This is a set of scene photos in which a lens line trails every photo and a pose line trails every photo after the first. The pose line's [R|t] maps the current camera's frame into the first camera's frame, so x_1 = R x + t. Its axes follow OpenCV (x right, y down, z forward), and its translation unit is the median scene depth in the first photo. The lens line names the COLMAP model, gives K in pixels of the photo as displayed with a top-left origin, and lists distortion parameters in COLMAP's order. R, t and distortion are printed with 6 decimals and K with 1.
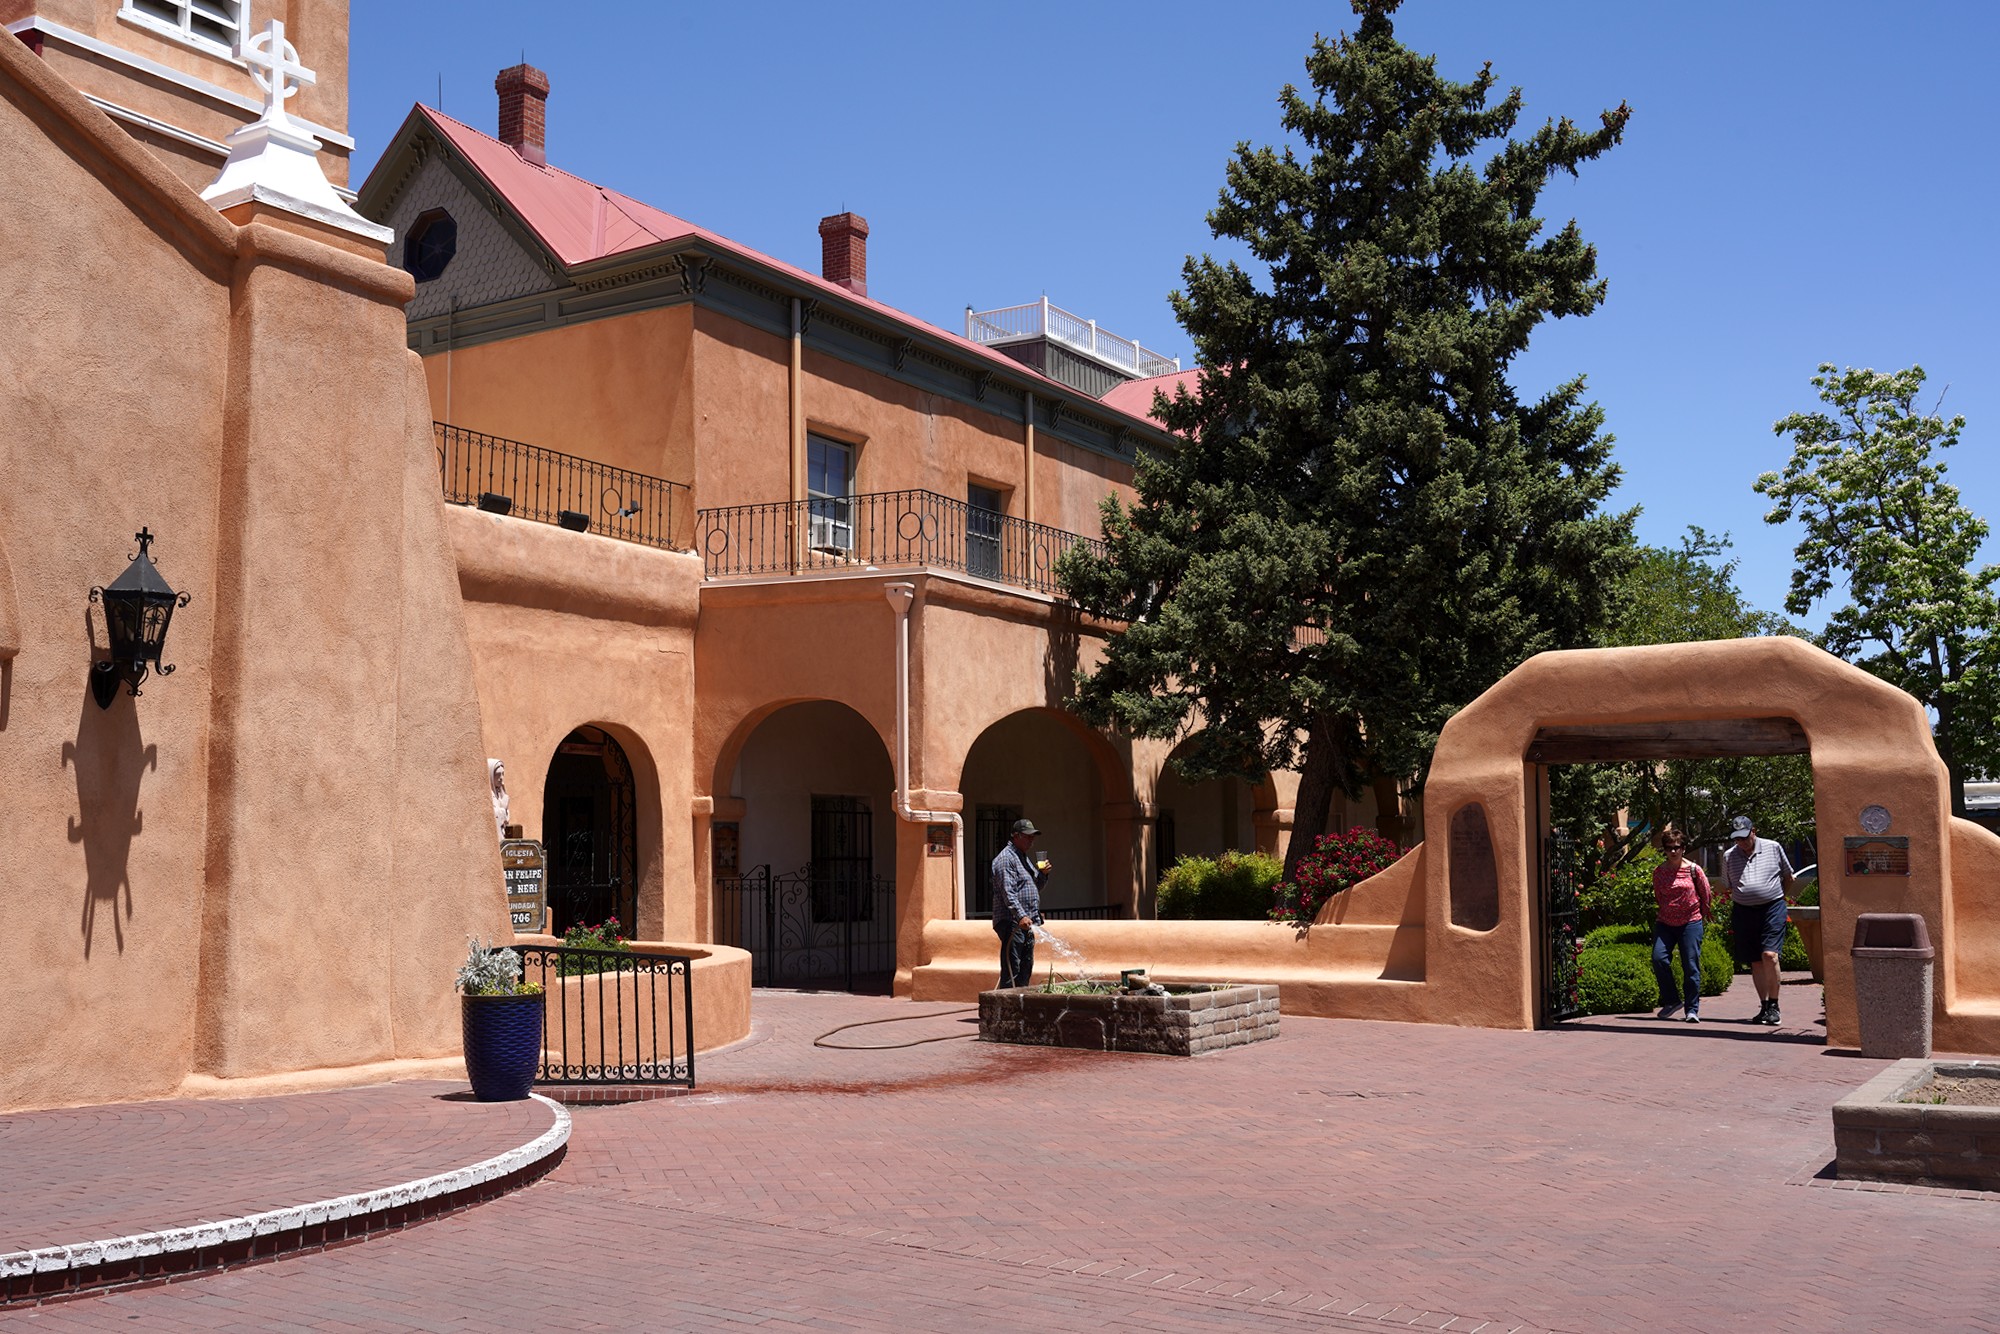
lens RADIAL K [[1987.5, 0, 995.1], [0, 1987.5, 676.5], [0, 0, 1]] dist [-0.004432, 0.000000]
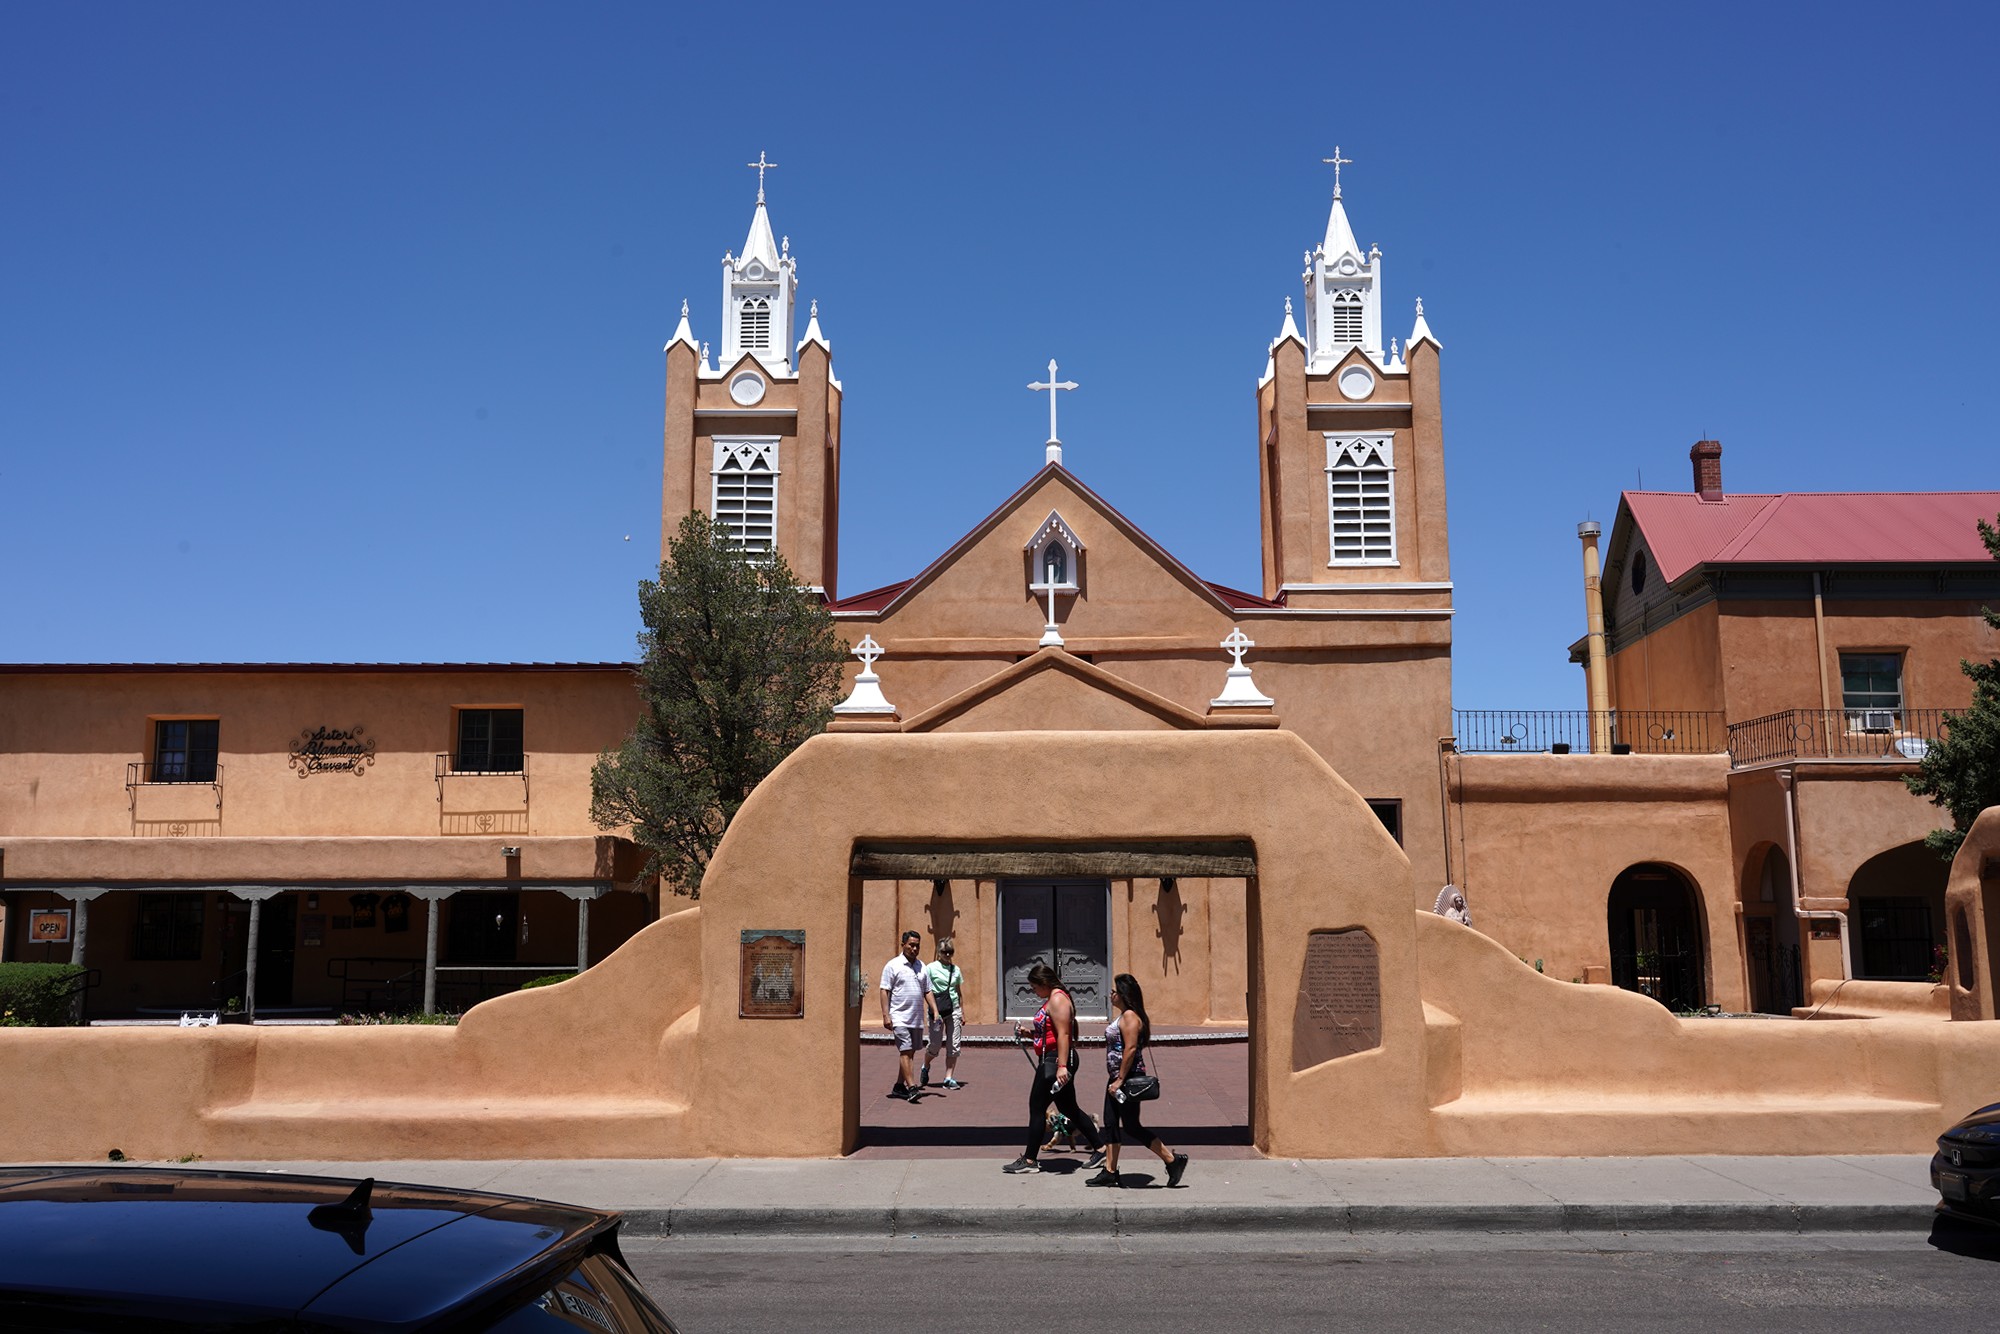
lens RADIAL K [[1821.8, 0, 996.9], [0, 1821.8, 661.4], [0, 0, 1]] dist [0.004784, -0.000475]
pose [[0.489722, -0.128877, -0.862301, 0.913280], [0.082247, 0.991433, -0.101466, -0.035477], [0.867991, -0.021232, 0.496126, -0.287054]]
